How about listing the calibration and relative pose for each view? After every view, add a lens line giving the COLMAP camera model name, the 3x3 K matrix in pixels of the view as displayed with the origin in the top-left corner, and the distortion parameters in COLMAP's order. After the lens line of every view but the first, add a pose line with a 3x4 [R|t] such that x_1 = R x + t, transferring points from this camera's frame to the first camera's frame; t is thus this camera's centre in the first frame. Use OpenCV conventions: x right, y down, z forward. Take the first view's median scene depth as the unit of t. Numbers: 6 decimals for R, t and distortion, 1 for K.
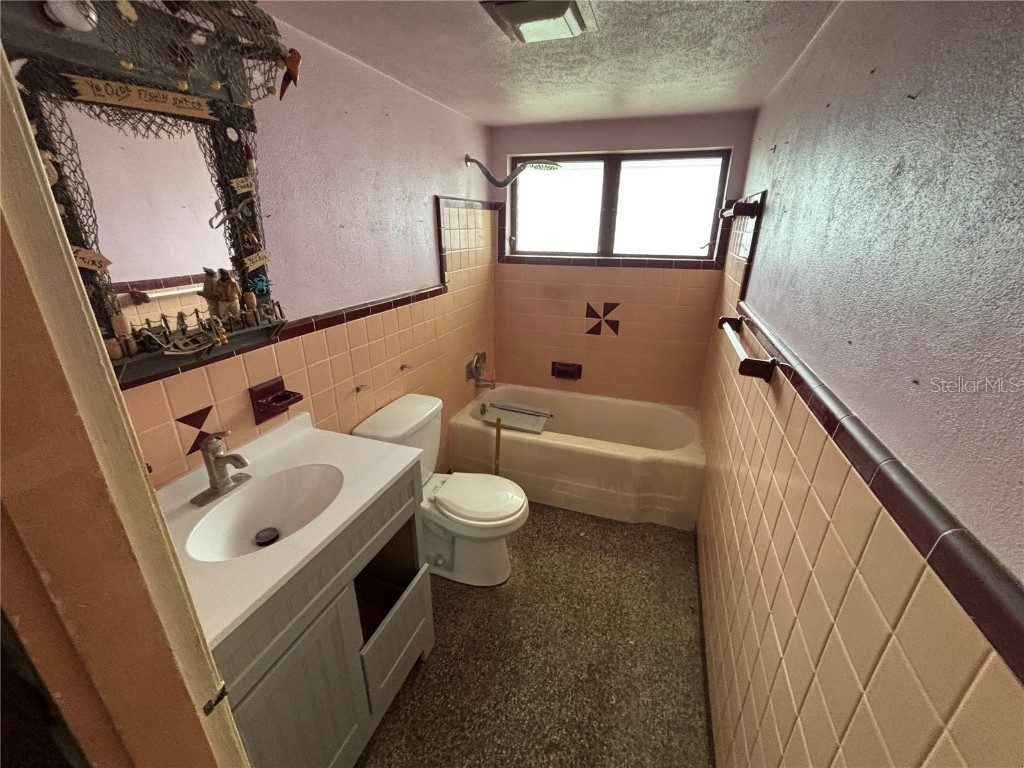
lens RADIAL K [[422.8, 0, 511.4], [0, 422.8, 382.1], [0, 0, 1]] dist [0.009559, -0.004450]
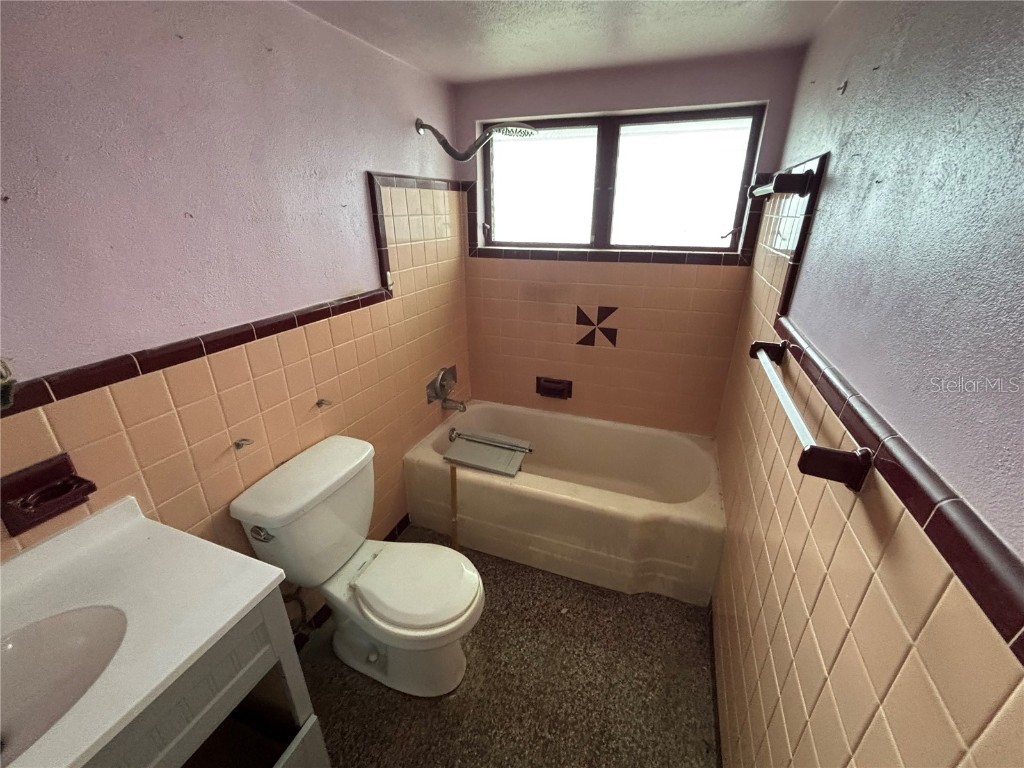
lens RADIAL K [[421.7, 0, 512.1], [0, 421.7, 382.5], [0, 0, 1]] dist [-0.002820, -0.000998]
pose [[0.999709, -0.001069, -0.024099, 0.084598], [0.001878, 0.999435, 0.033560, -0.080411], [0.024049, -0.033596, 0.999146, 0.219935]]
